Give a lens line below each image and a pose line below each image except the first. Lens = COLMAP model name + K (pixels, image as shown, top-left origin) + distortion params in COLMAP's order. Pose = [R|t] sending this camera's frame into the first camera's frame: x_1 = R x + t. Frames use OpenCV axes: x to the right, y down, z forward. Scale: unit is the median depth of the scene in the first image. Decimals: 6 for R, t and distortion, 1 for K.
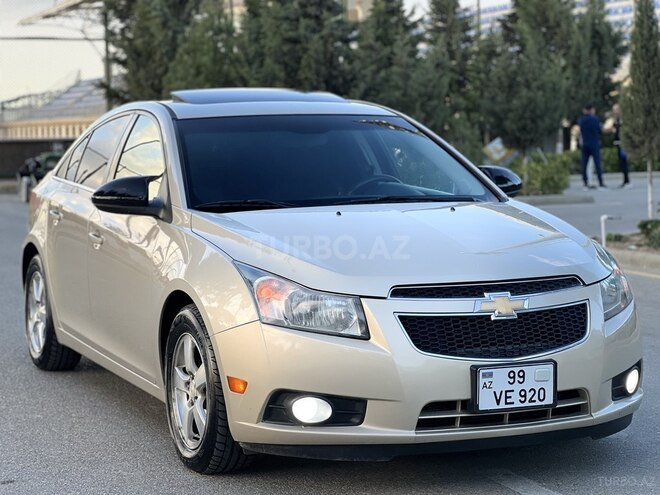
lens RADIAL K [[1481.8, 0, 329.7], [0, 1481.8, 224.6], [0, 0, 1]] dist [-0.048397, 3.851197]
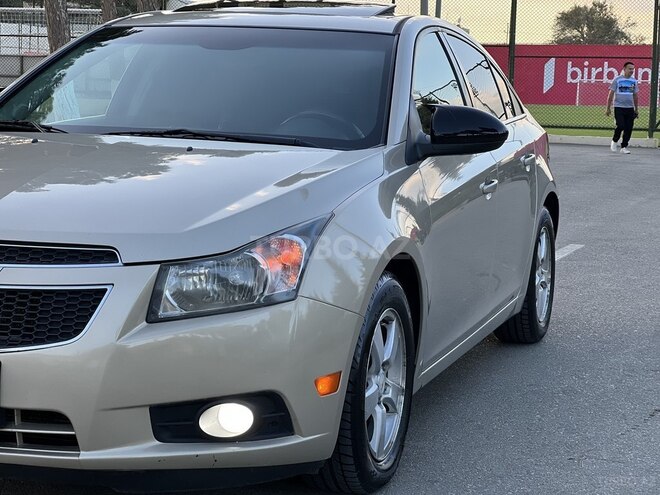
lens RADIAL K [[1481.8, 0, 329.7], [0, 1481.8, 224.6], [0, 0, 1]] dist [-0.048397, 3.851197]
pose [[0.764443, 0.101391, -0.636669, 0.701921], [-0.087592, 0.994733, 0.053242, -0.021978], [0.638713, 0.015067, 0.769297, 0.567328]]
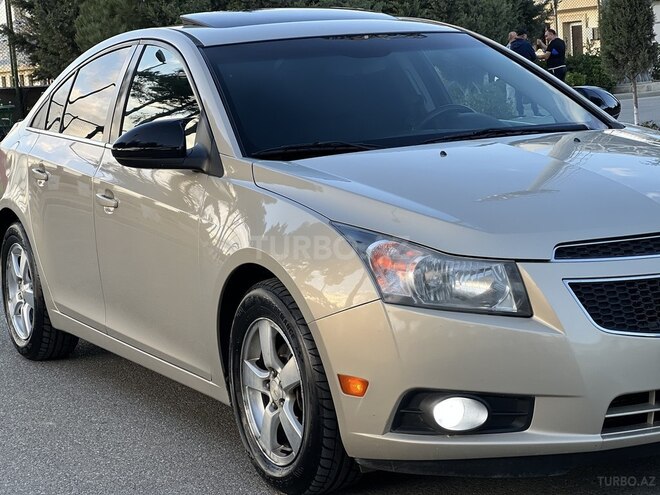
lens RADIAL K [[1481.8, 0, 329.7], [0, 1481.8, 224.6], [0, 0, 1]] dist [-0.048397, 3.851197]
pose [[0.996170, -0.055643, 0.067445, -0.122629], [0.052906, 0.997728, 0.041714, -0.006448], [-0.069612, -0.037986, 0.996851, 0.248983]]
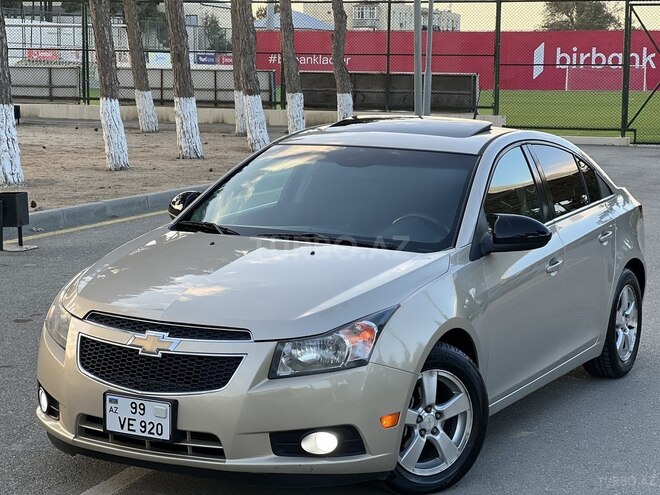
lens RADIAL K [[1481.8, 0, 329.7], [0, 1481.8, 224.6], [0, 0, 1]] dist [-0.048397, 3.851197]
pose [[0.647429, 0.114793, -0.753431, 1.033025], [-0.087615, 0.993248, 0.076043, -0.130866], [0.757073, 0.016780, 0.653115, 0.371403]]
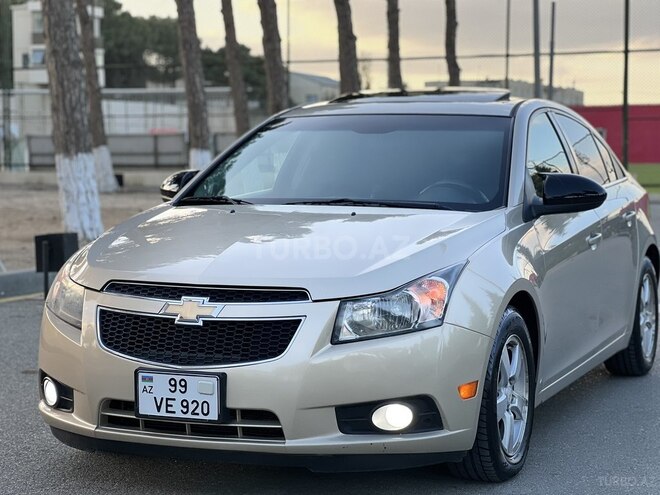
lens RADIAL K [[1481.8, 0, 329.7], [0, 1481.8, 224.6], [0, 0, 1]] dist [-0.048397, 3.851197]
pose [[0.713335, 0.053926, -0.698745, 0.843728], [-0.060908, 0.998033, 0.014843, -0.020196], [0.698171, 0.031971, 0.715217, 0.379055]]
